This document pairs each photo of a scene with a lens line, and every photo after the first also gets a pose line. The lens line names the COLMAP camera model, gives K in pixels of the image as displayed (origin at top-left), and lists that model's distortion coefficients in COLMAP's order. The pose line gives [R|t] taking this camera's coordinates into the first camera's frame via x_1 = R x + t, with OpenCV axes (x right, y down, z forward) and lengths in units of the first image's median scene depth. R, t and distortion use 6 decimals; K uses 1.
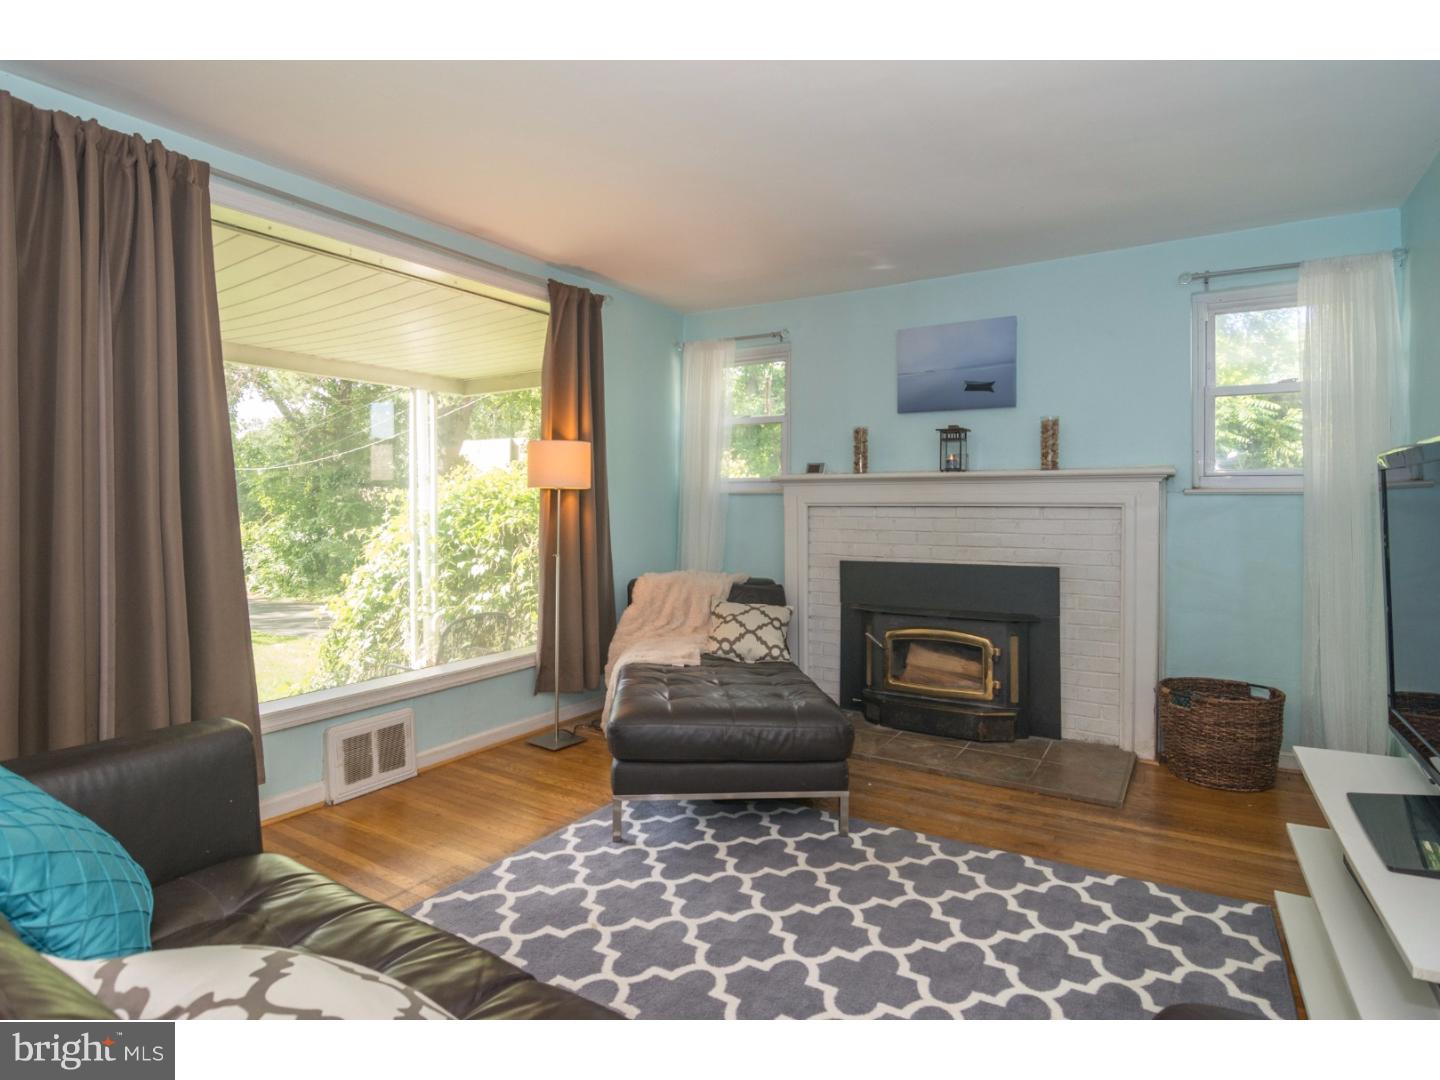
lens RADIAL K [[727.9, 0, 721.9], [0, 727.9, 510.3], [0, 0, 1]] dist [-0.018525, 0.000158]
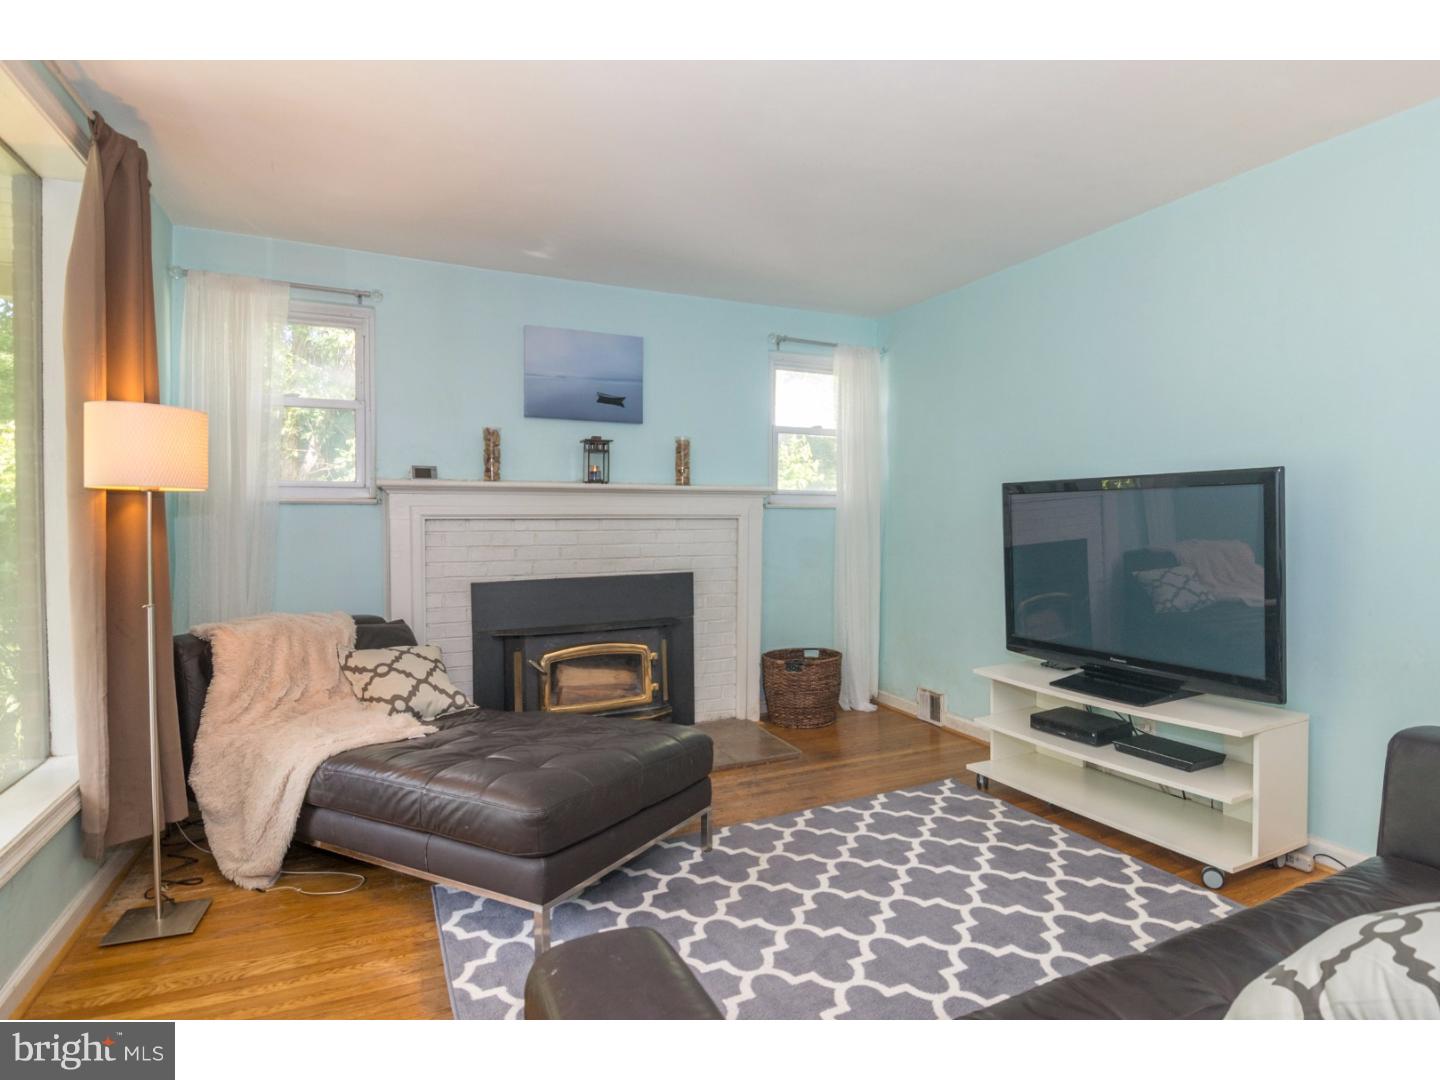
lens RADIAL K [[787.2, 0, 720.0], [0, 787.2, 540.0], [0, 0, 1]] dist [-0.003955, -0.000610]
pose [[0.541870, -0.028616, 0.839975, -0.512065], [0.009872, 0.999568, 0.027685, -0.004362], [-0.840405, -0.006710, 0.541918, 0.289002]]
